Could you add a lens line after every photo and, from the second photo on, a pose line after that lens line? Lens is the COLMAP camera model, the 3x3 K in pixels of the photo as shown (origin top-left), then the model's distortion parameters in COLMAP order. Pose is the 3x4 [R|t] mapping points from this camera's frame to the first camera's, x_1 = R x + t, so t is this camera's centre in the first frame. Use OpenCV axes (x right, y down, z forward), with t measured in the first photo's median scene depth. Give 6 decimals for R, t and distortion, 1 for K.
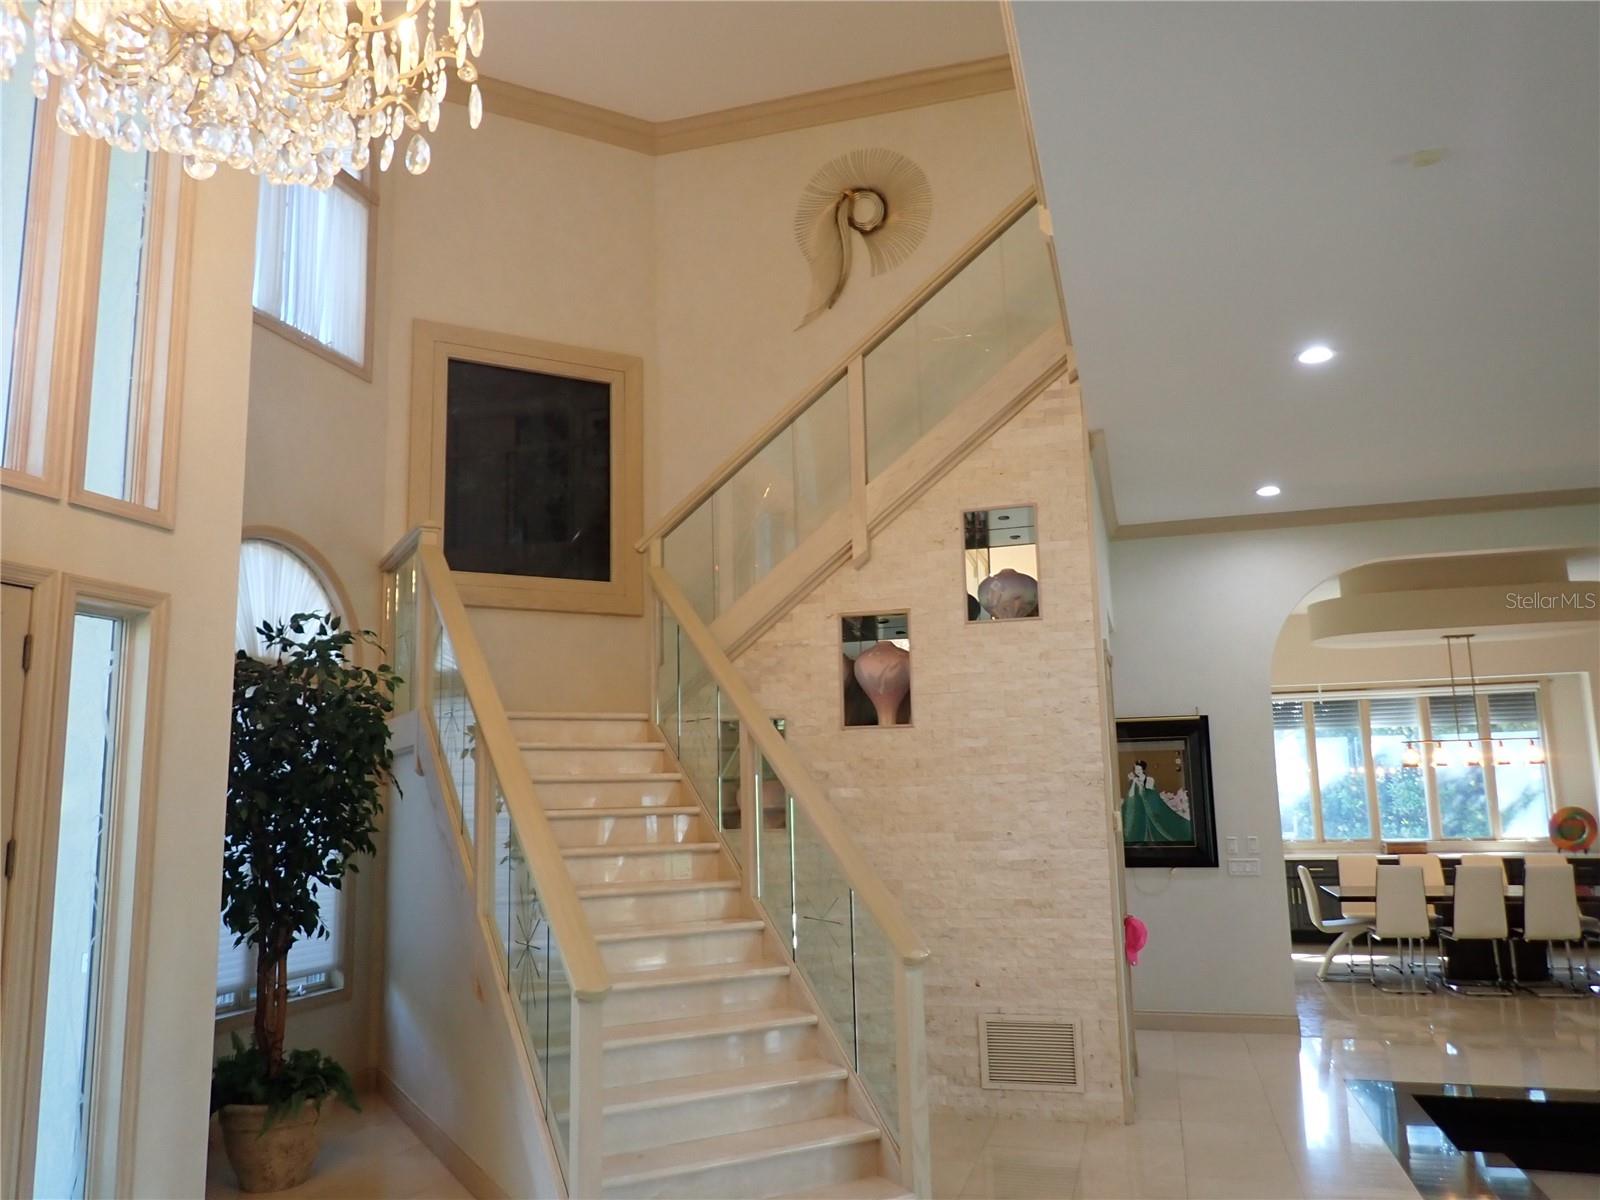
lens RADIAL K [[1175.7, 0, 798.4], [0, 1175.7, 609.2], [0, 0, 1]] dist [-0.004157, -0.001400]
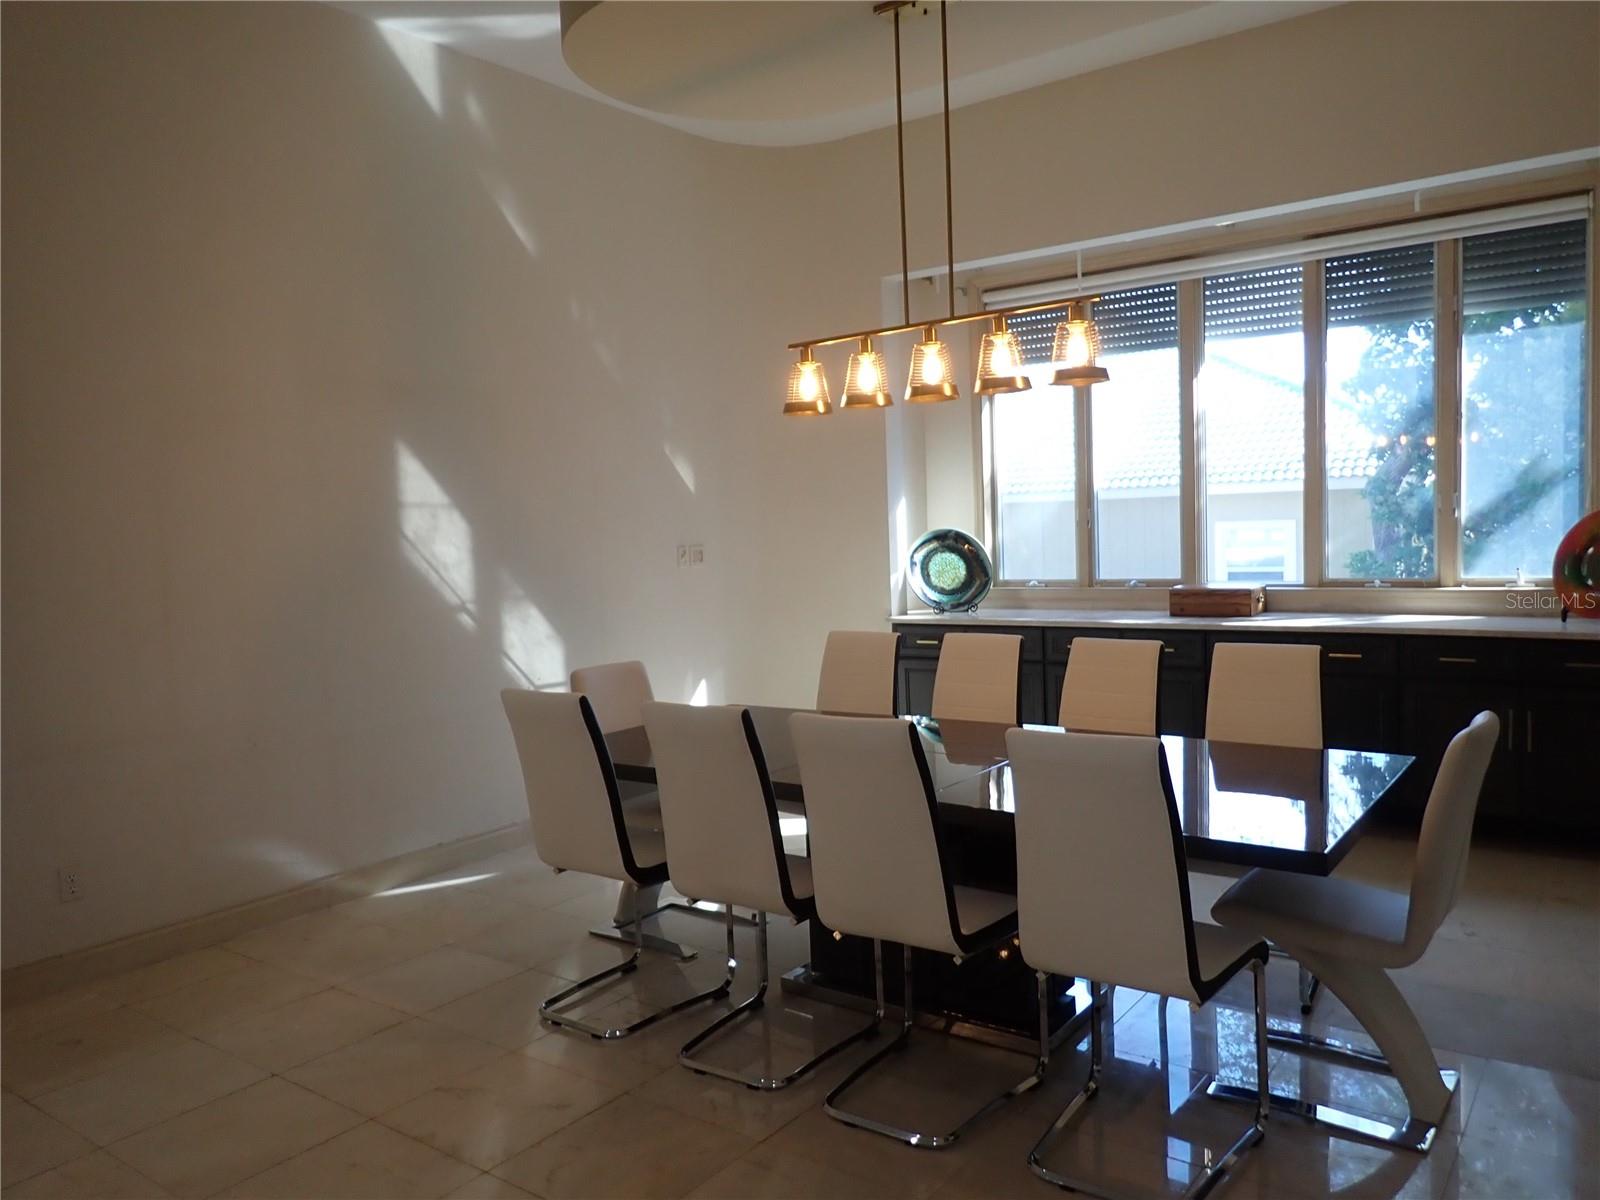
lens RADIAL K [[1128.8, 0, 801.9], [0, 1128.8, 645.1], [0, 0, 1]] dist [-0.002365, 0.000026]
pose [[0.948949, 0.017137, -0.314965, 0.488279], [0.069385, 0.962725, 0.261430, 0.089957], [0.307705, -0.269937, 0.912388, 0.527742]]
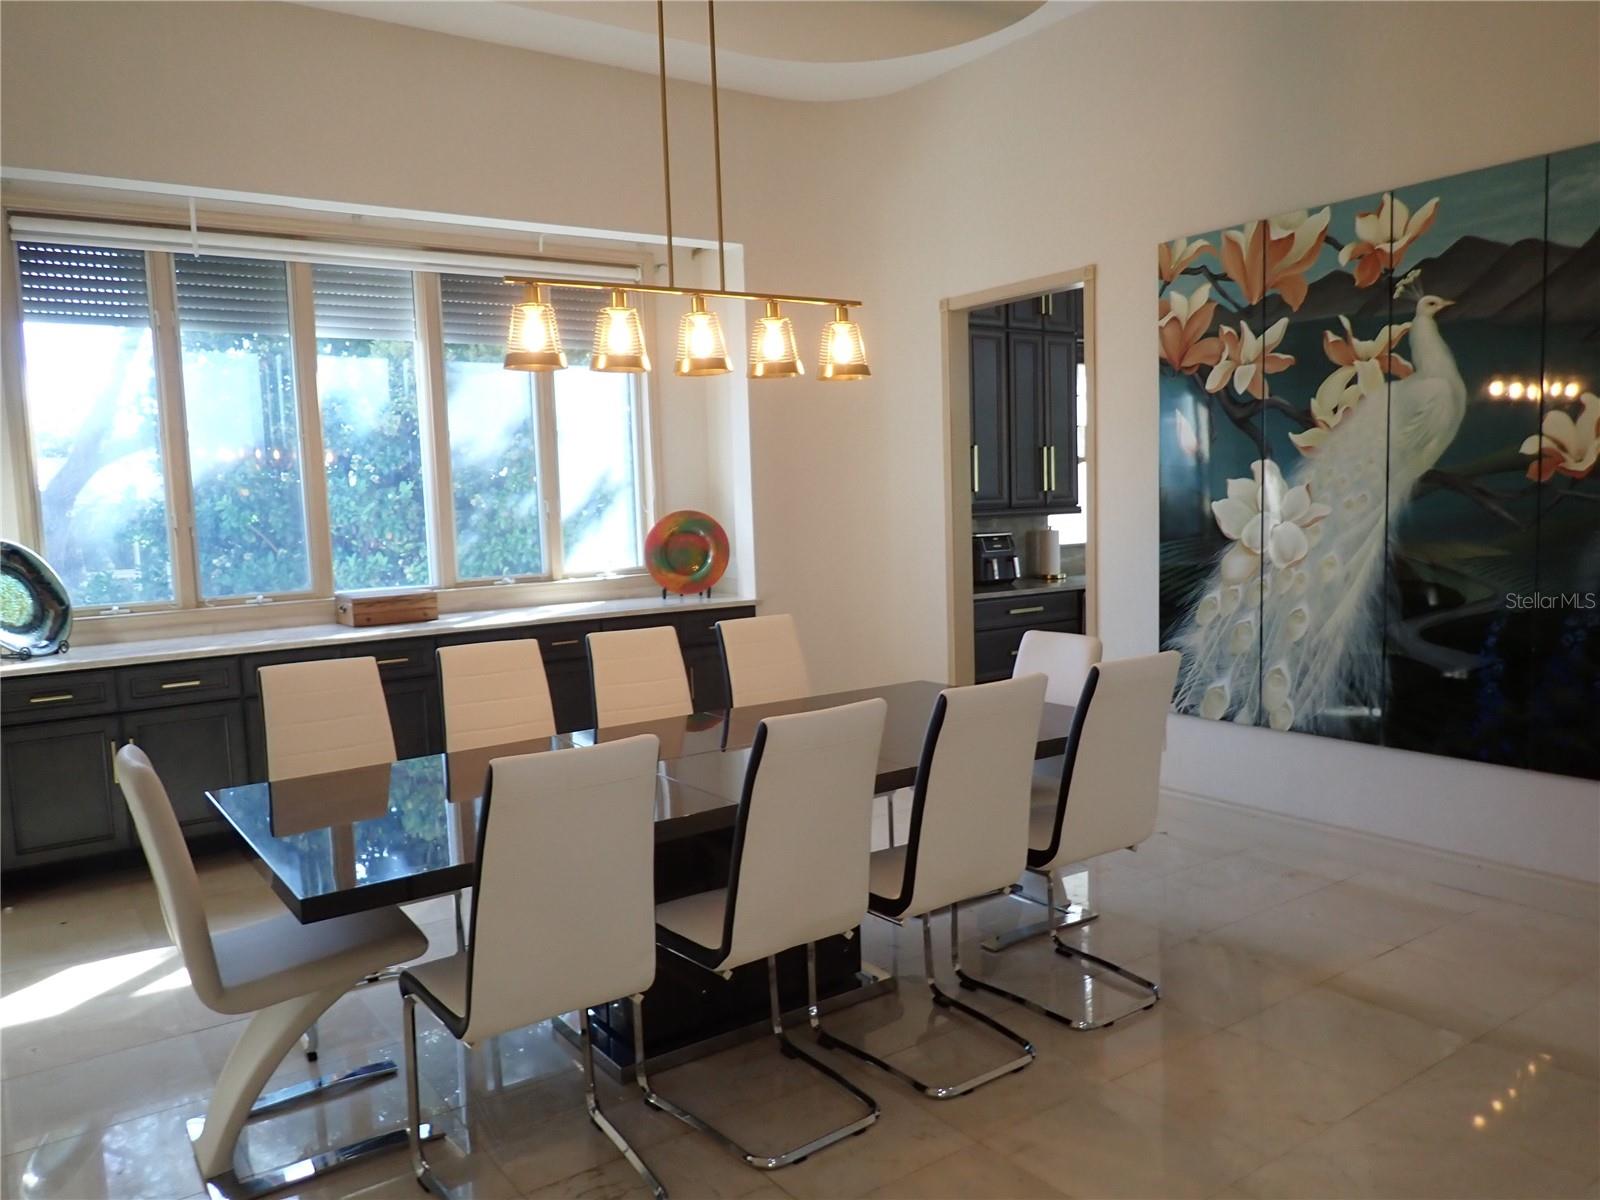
lens RADIAL K [[1175.7, 0, 798.4], [0, 1175.7, 609.2], [0, 0, 1]] dist [-0.004157, -0.001400]
pose [[0.618345, -0.080663, 0.781756, 0.261147], [-0.102413, 0.977967, 0.181914, 0.105061], [-0.779205, -0.192548, 0.596460, 0.604198]]
